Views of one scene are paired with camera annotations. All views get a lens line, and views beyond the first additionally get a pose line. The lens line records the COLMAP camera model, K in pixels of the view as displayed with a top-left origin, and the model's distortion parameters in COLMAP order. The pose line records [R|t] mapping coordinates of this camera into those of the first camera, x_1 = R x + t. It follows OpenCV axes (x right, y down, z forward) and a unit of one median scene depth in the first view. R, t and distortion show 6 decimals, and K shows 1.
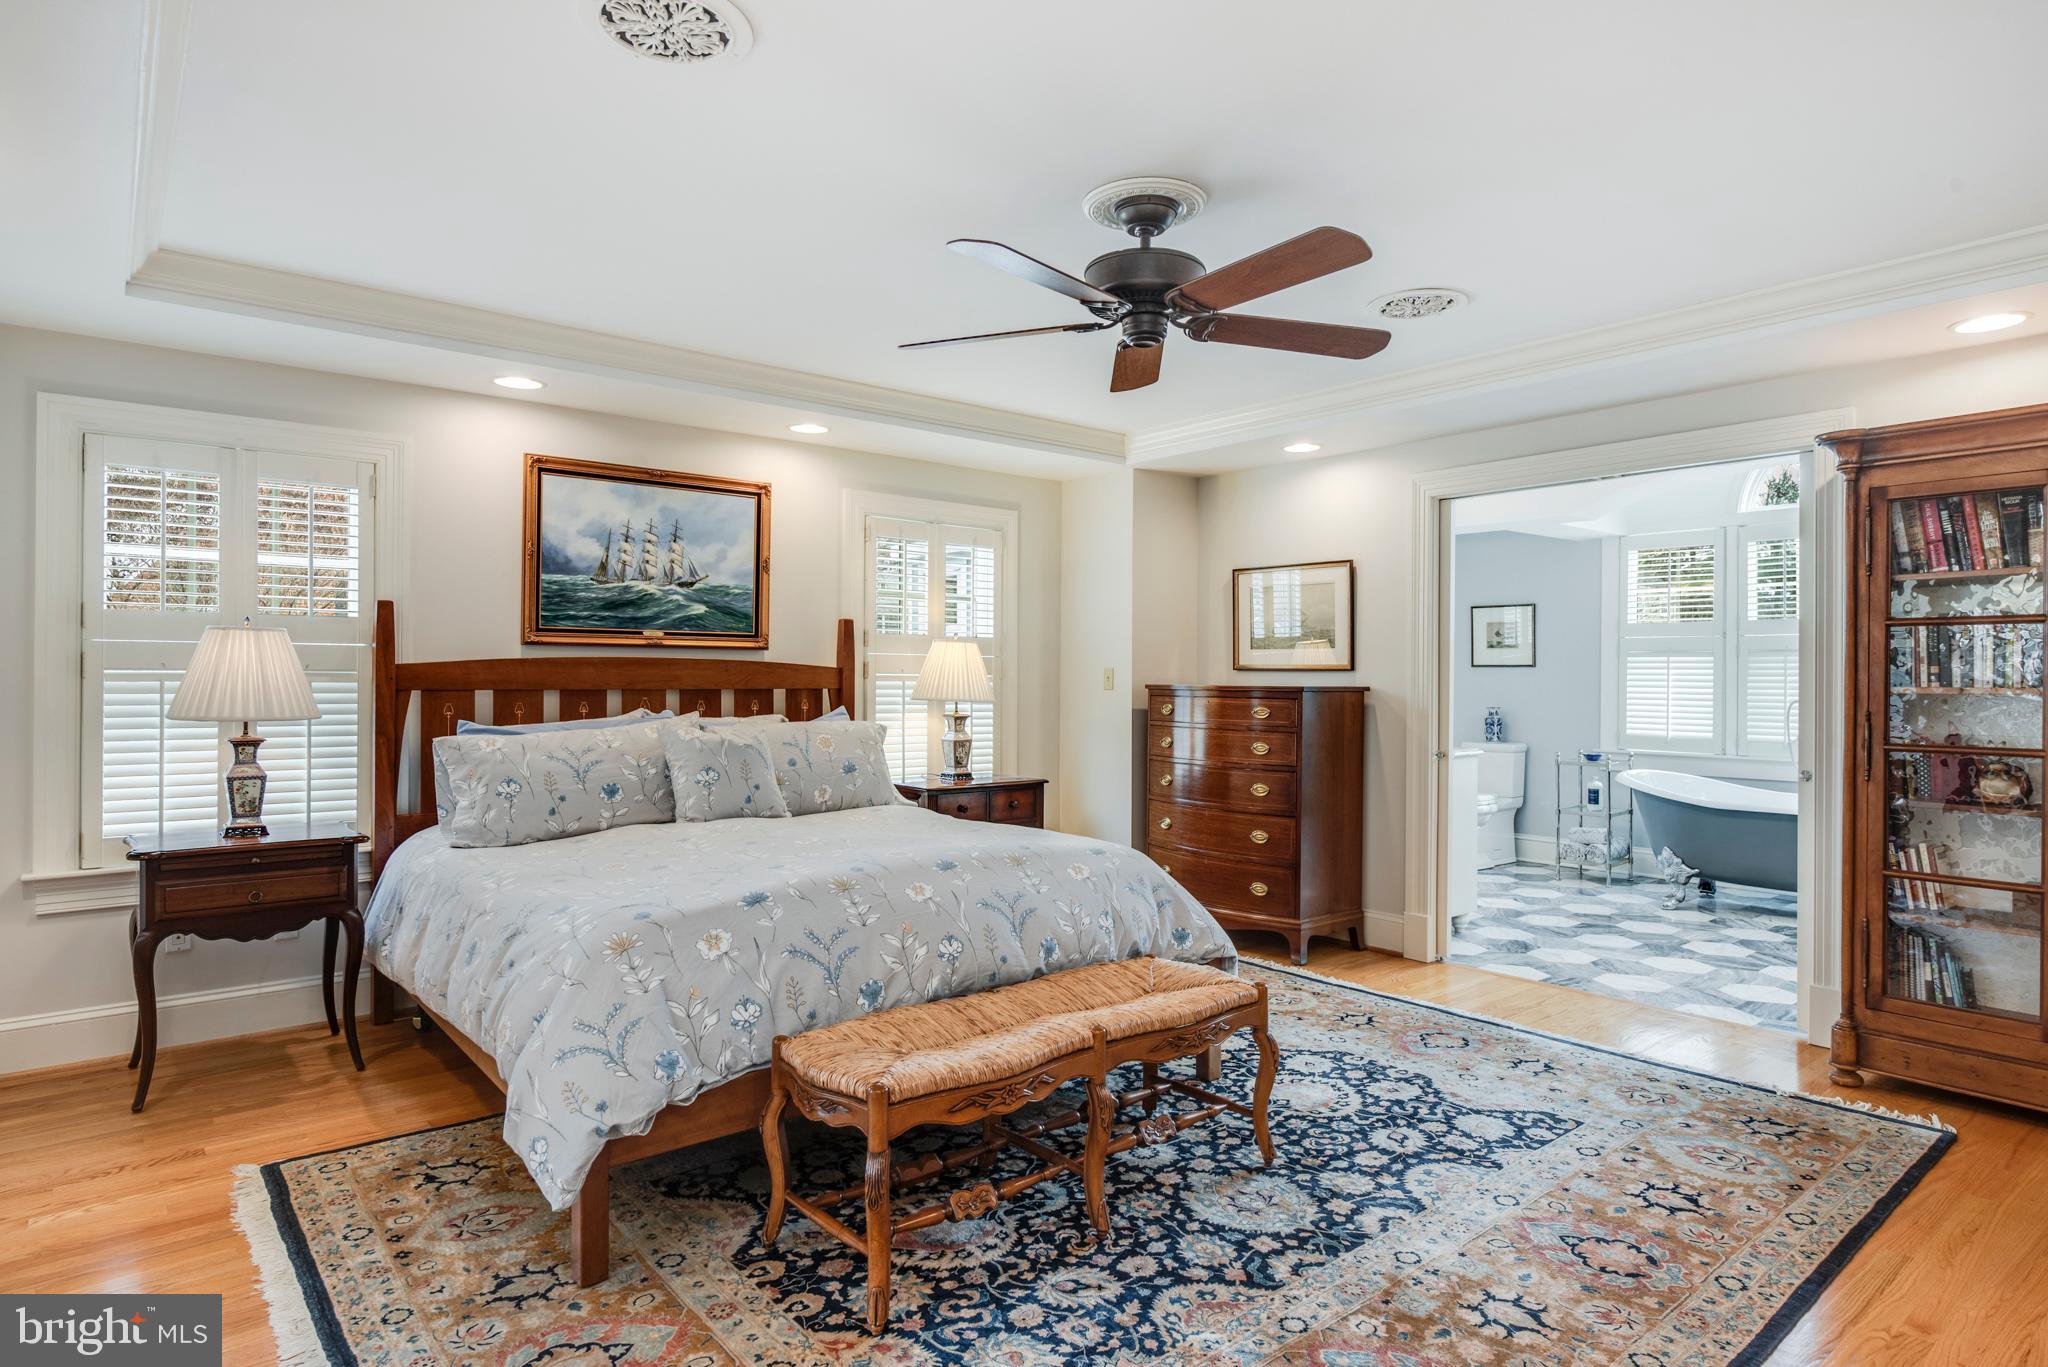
lens RADIAL K [[1139.8, 0, 1026.9], [0, 1139.8, 679.6], [0, 0, 1]] dist [0.000326, -0.000263]
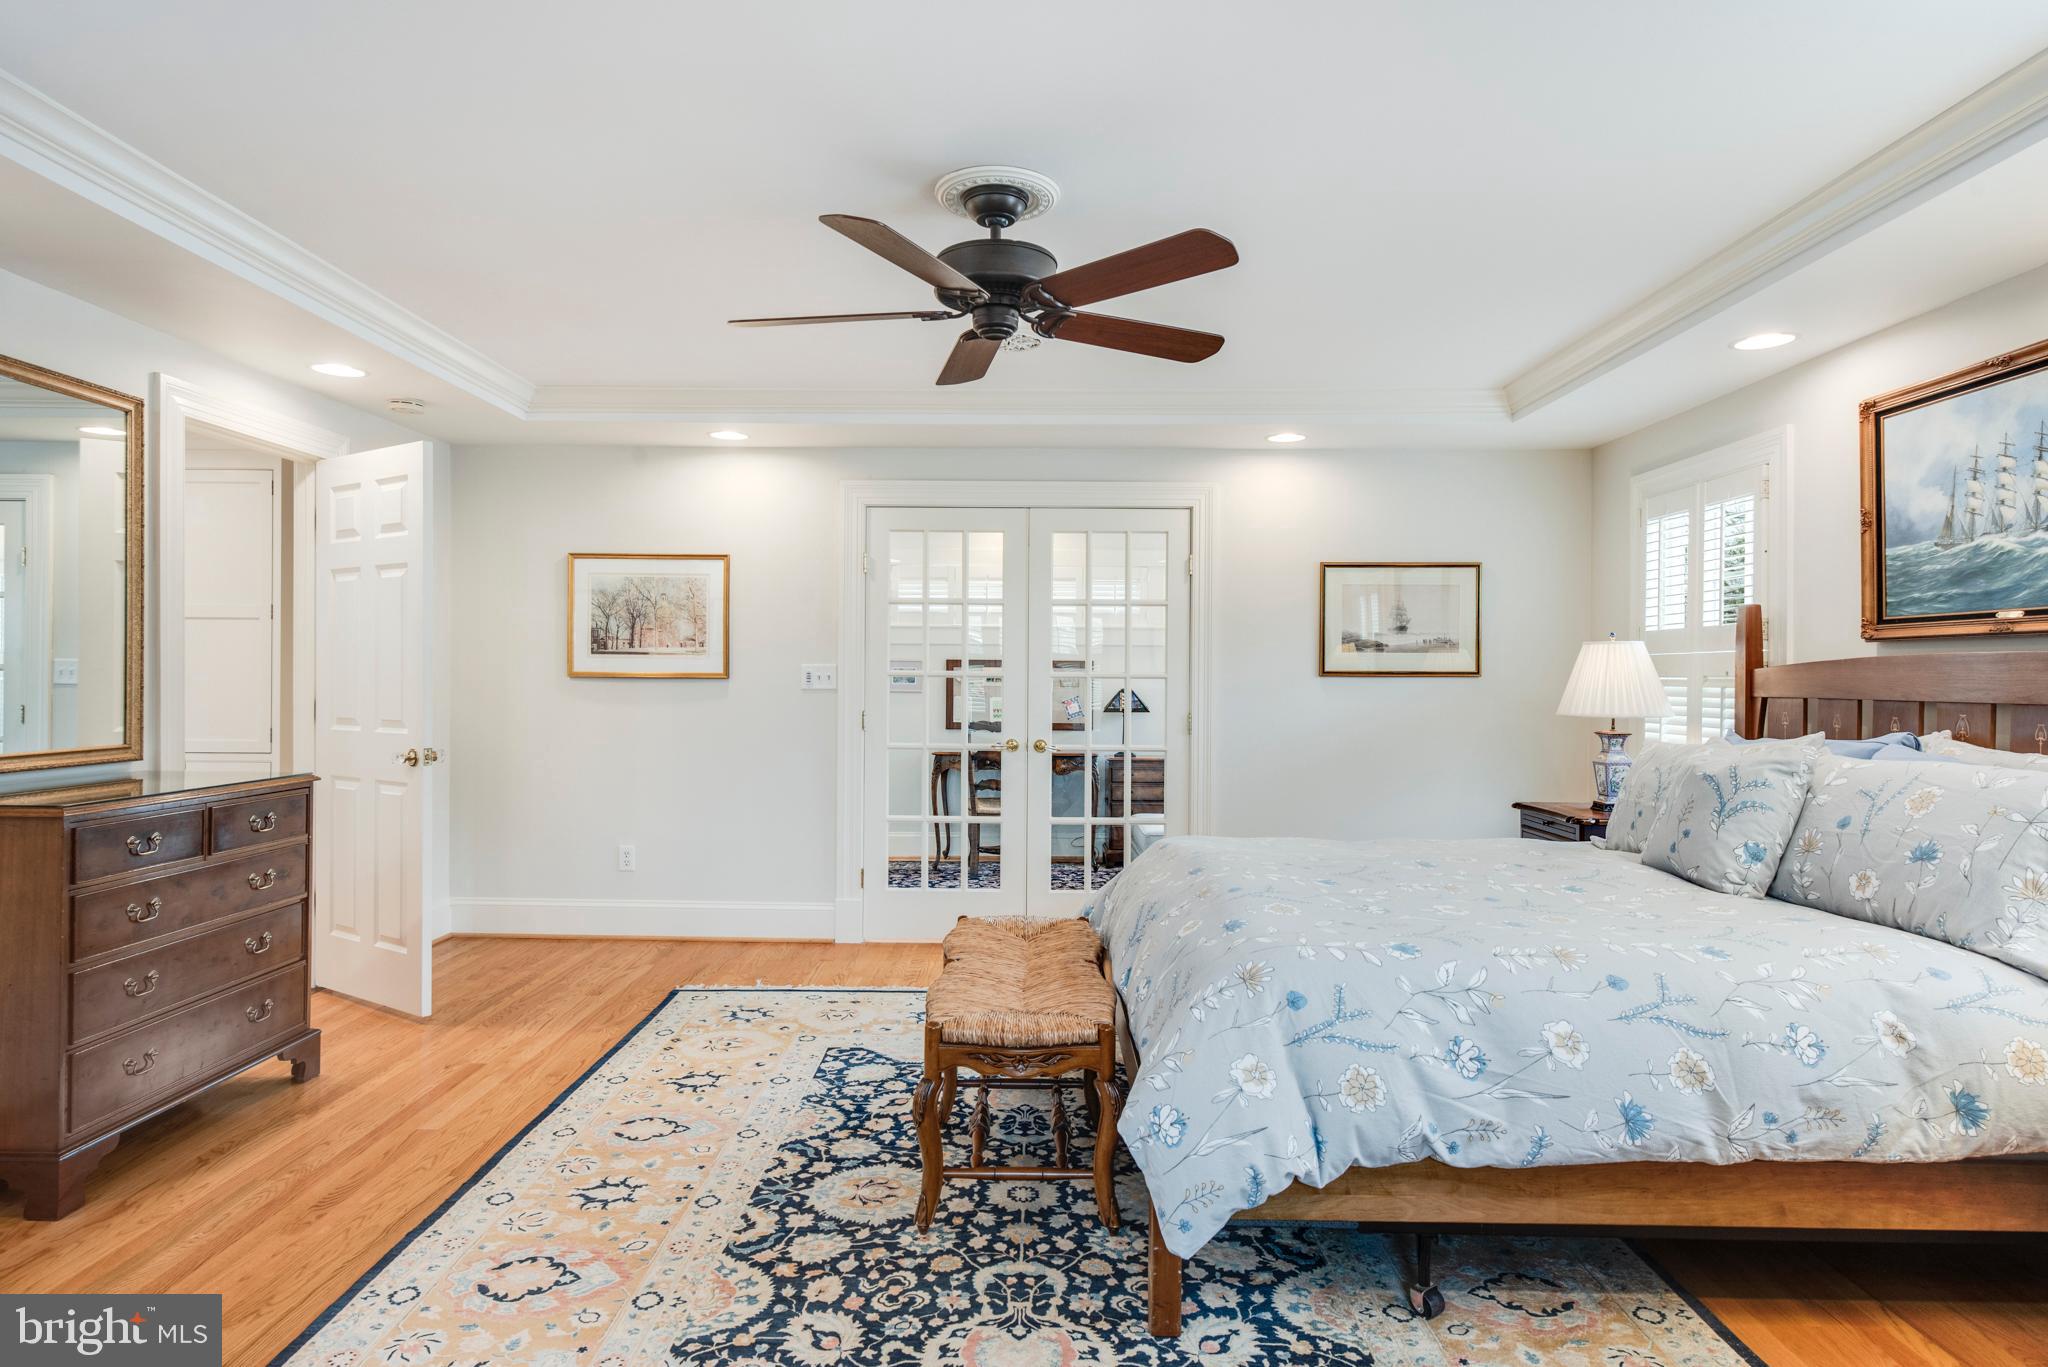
lens RADIAL K [[1139.8, 0, 1025.1], [0, 1139.8, 680.1], [0, 0, 1]] dist [0.000326, -0.000263]
pose [[-0.639375, -0.007467, -0.768859, 0.814790], [-0.012214, 0.999925, 0.000445, 0.003570], [0.768798, 0.009675, -0.639418, 1.597521]]
